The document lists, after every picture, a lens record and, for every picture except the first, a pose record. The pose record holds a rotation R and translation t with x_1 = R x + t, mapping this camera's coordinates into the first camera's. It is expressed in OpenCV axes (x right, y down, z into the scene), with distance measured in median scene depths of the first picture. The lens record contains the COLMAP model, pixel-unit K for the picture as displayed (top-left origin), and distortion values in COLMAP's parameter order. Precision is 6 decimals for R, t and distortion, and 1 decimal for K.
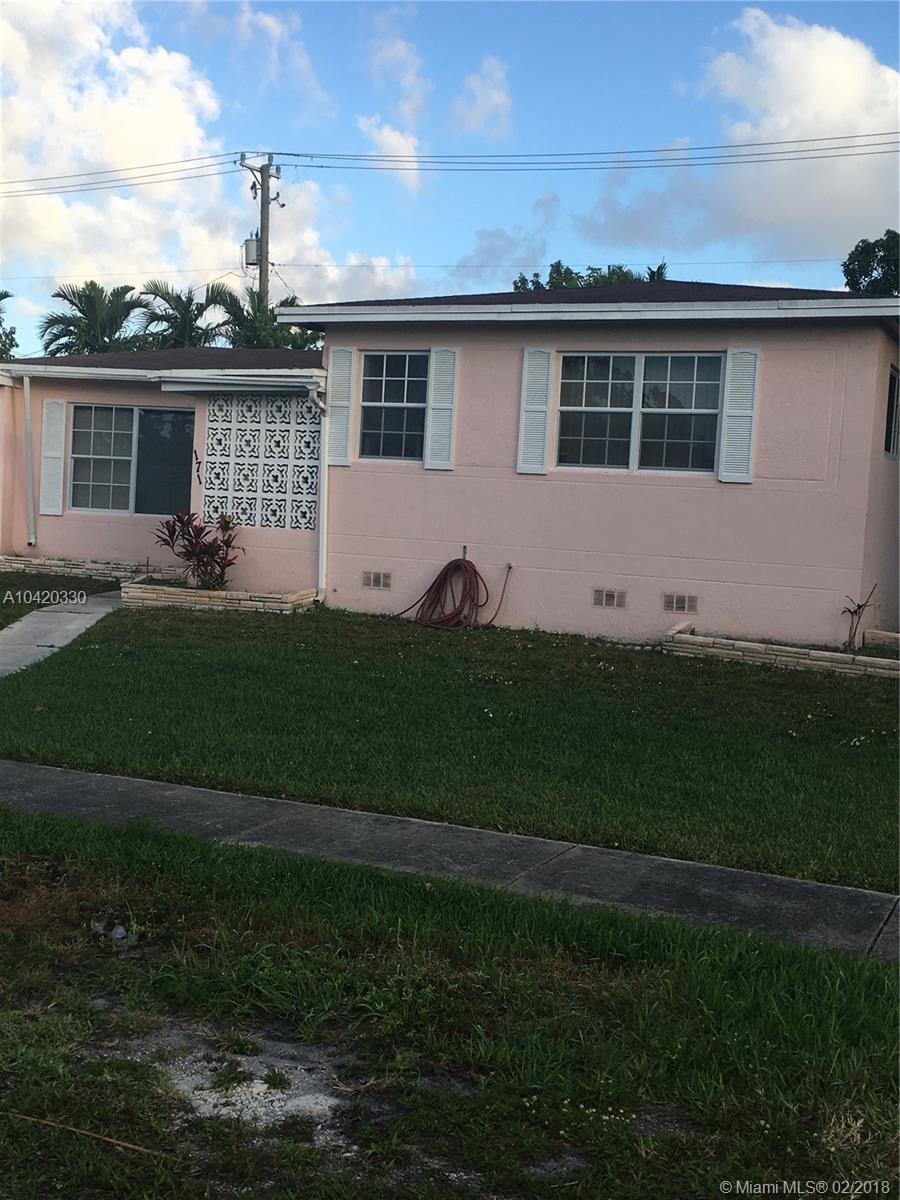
lens RADIAL K [[1434.5, 0, 450.0], [0, 1434.5, 600.0], [0, 0, 1]] dist [0.019262, 0.056075]
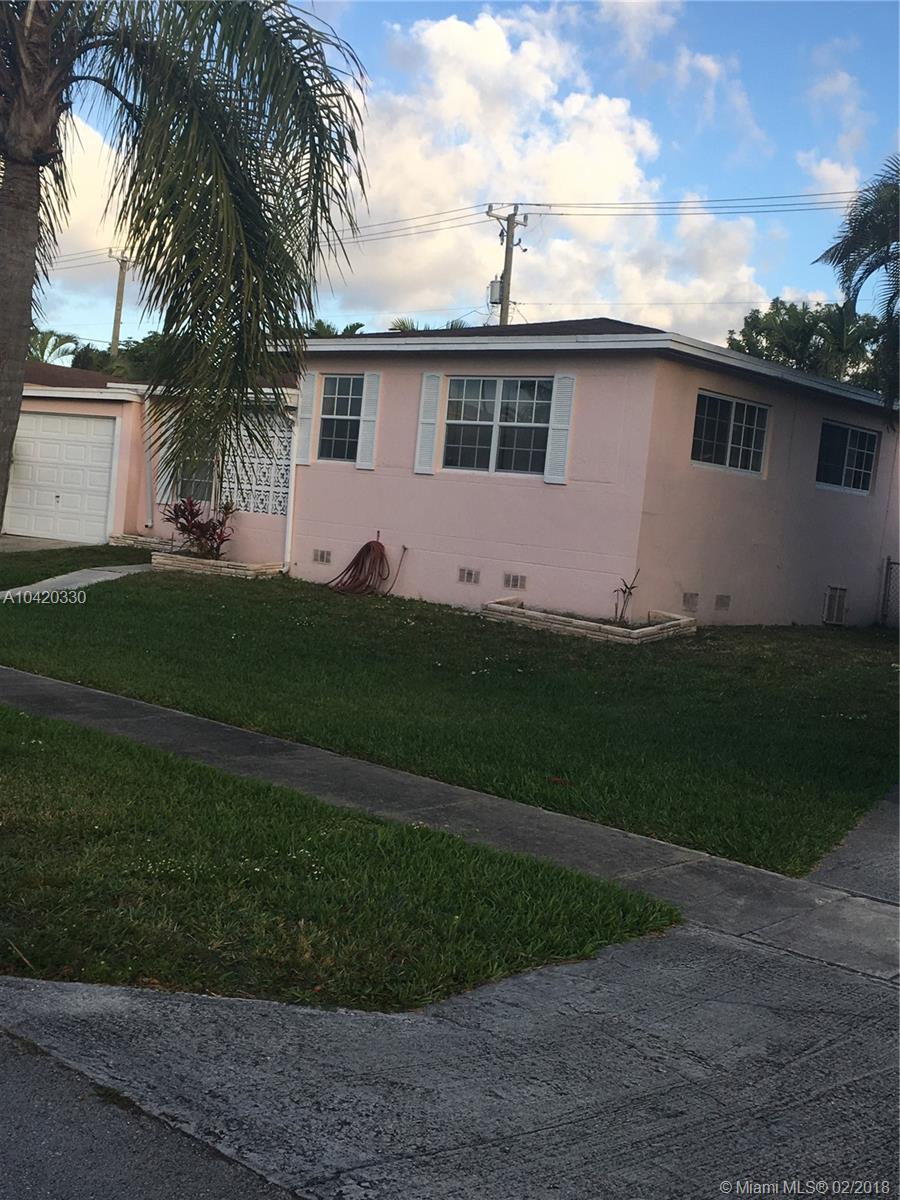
lens RADIAL K [[1421.7, 0, 450.0], [0, 1421.7, 600.0], [0, 0, 1]] dist [0.029432, 0.007111]
pose [[0.957242, 0.053949, -0.284215, 0.409842], [-0.060383, 0.998078, -0.013919, 0.034534], [0.282918, 0.030486, 0.958660, -0.158294]]
